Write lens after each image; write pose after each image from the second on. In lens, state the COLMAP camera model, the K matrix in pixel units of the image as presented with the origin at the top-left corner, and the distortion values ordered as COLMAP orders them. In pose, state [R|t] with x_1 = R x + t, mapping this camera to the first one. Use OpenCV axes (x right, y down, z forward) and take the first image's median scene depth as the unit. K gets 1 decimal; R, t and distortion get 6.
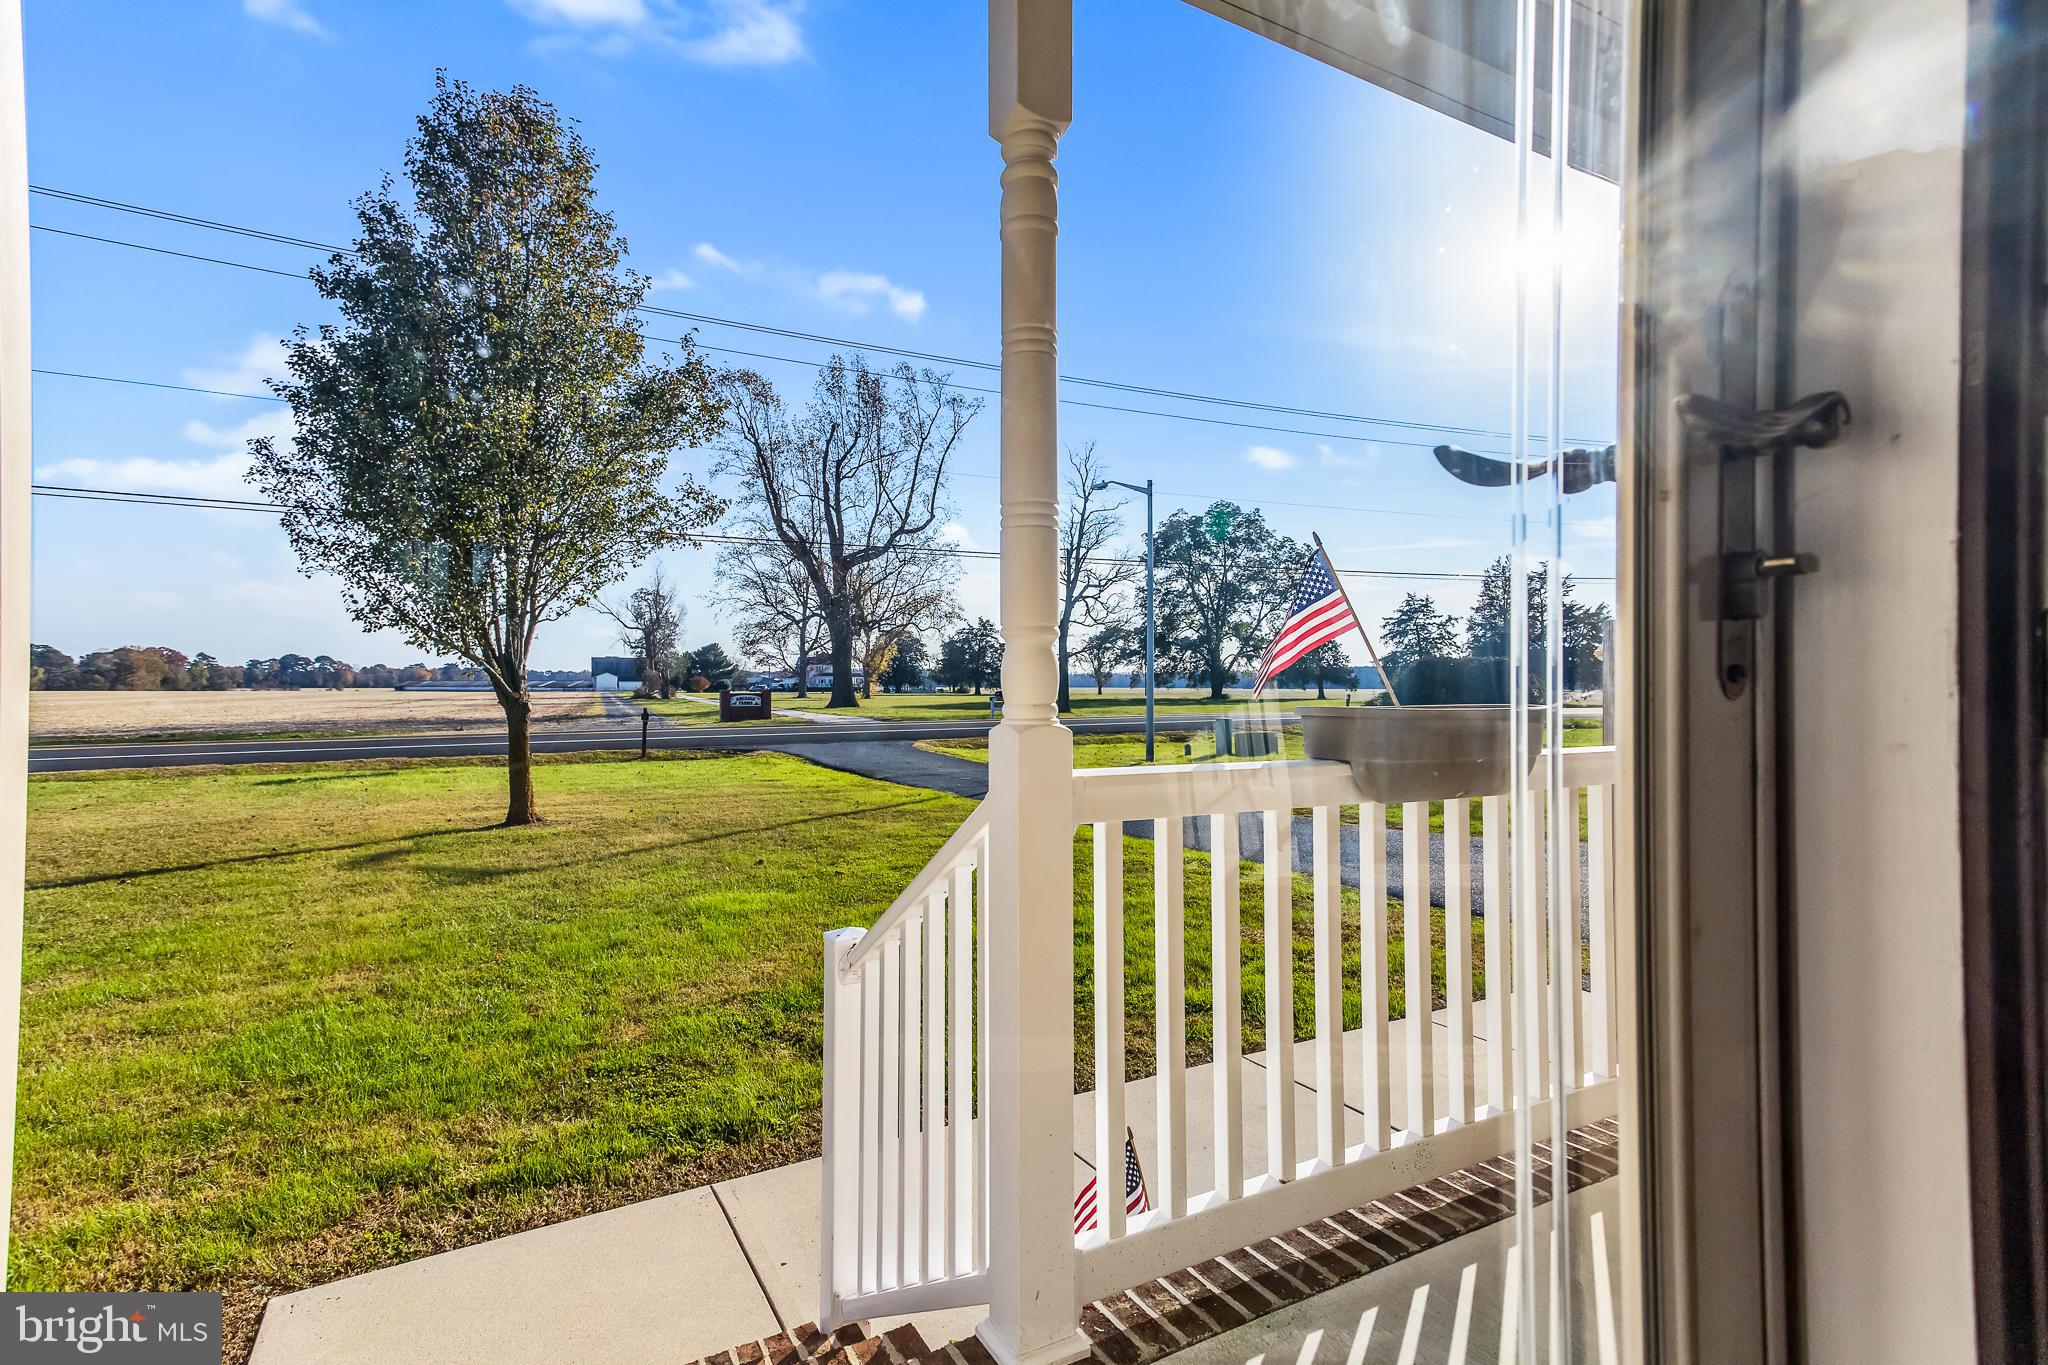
lens RADIAL K [[995.7, 0, 1024.0], [0, 995.7, 682.5], [0, 0, 1]] dist [0.007568, 0.007707]
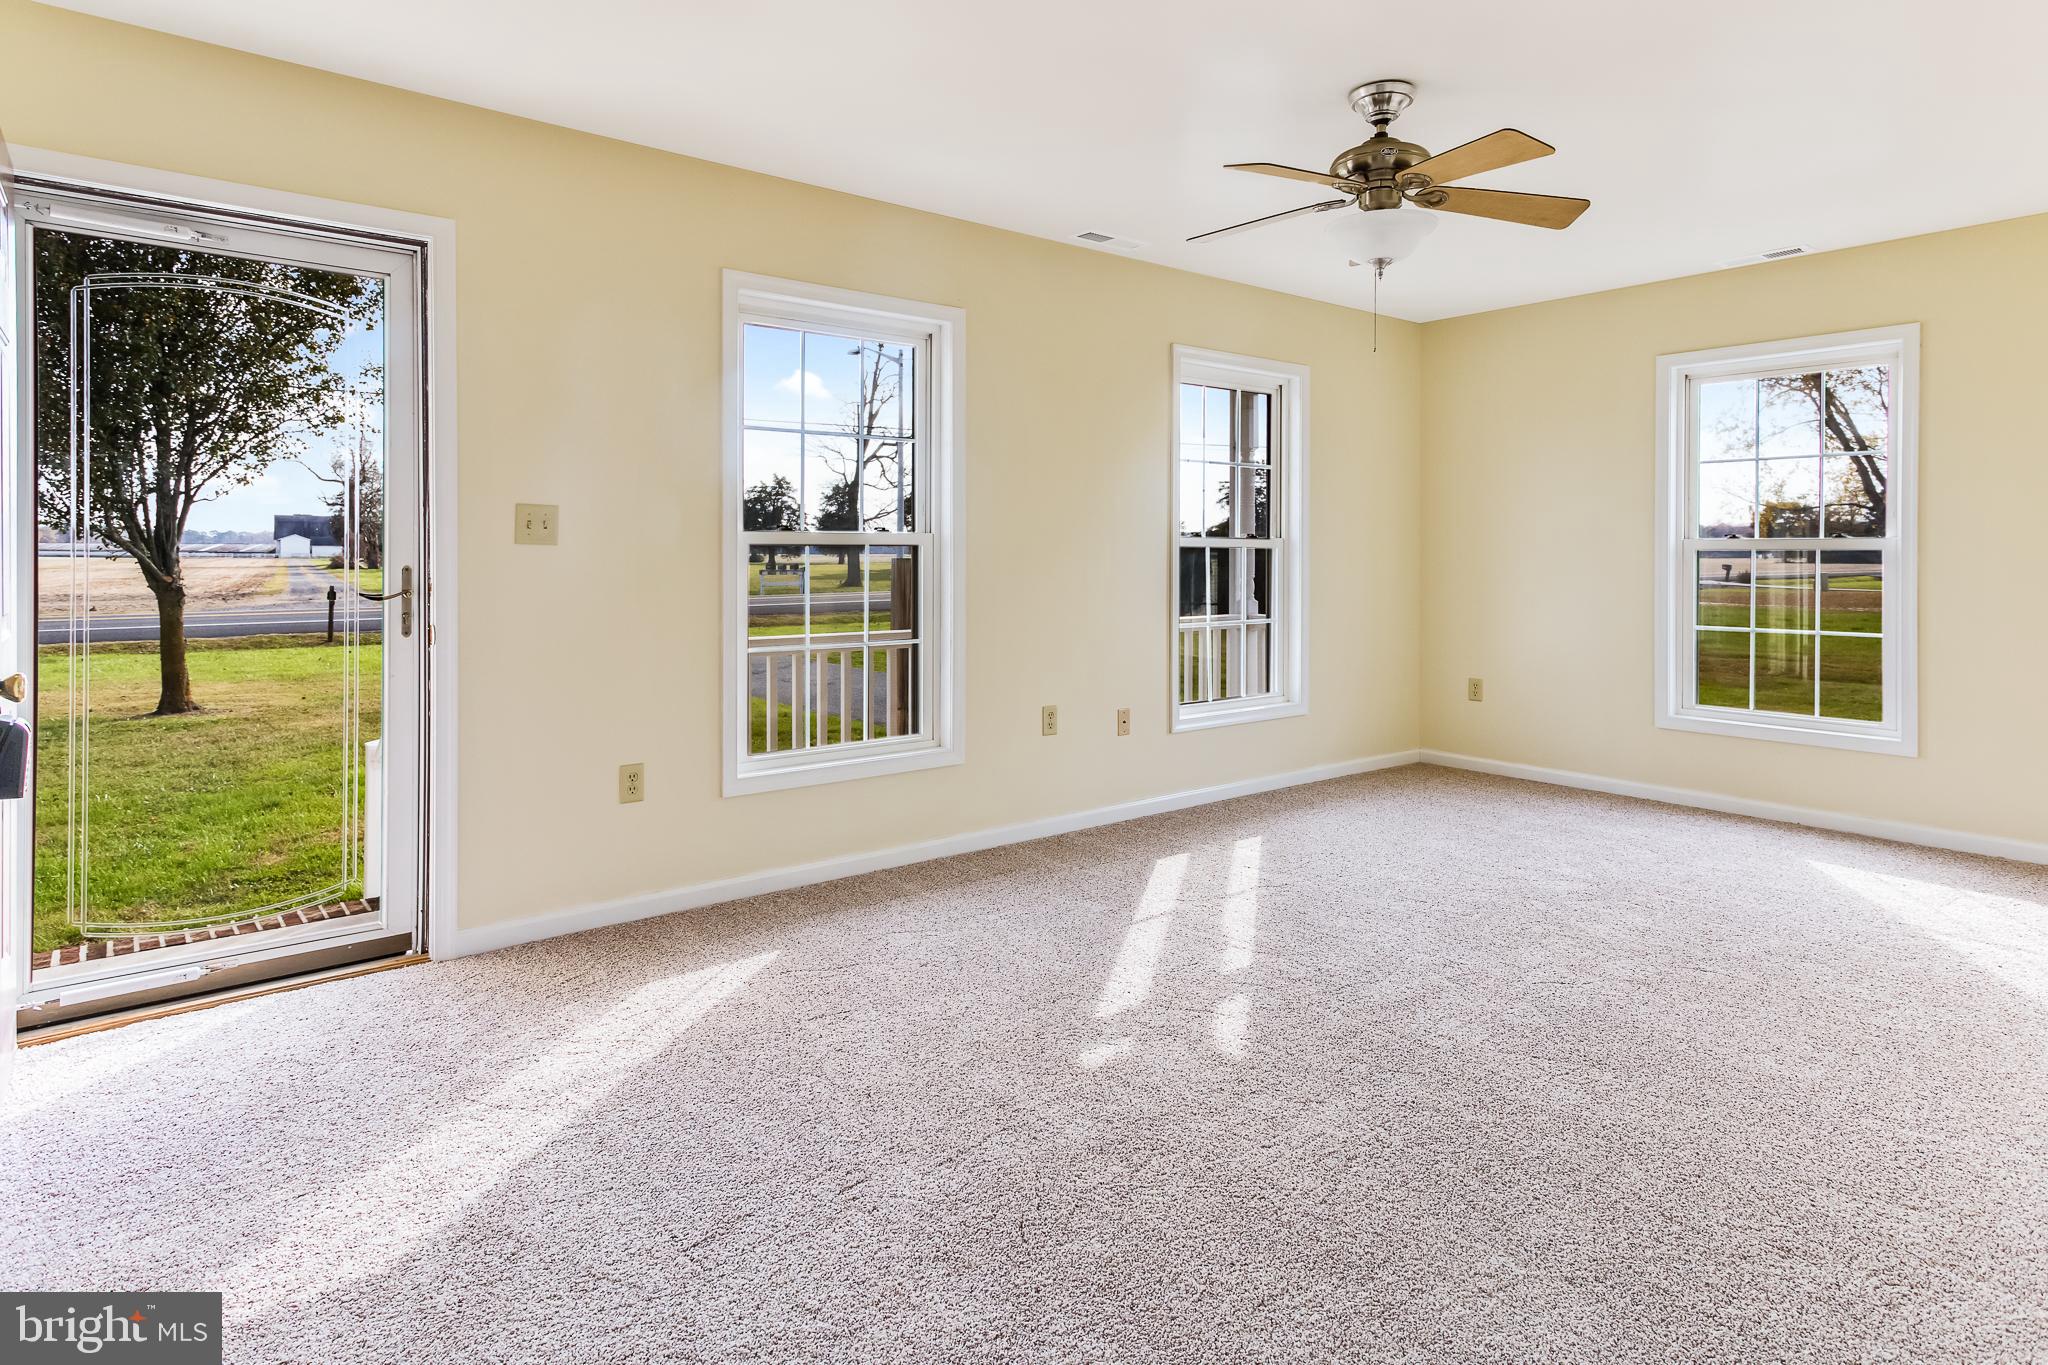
lens RADIAL K [[1126.8, 0, 1036.5], [0, 1126.8, 561.8], [0, 0, 1]] dist [0.001516, 0.000789]
pose [[0.982841, 0.001499, 0.184448, 0.103822], [-0.003481, 0.999940, 0.010423, -0.016922], [-0.184422, -0.010886, 0.982787, -0.205396]]
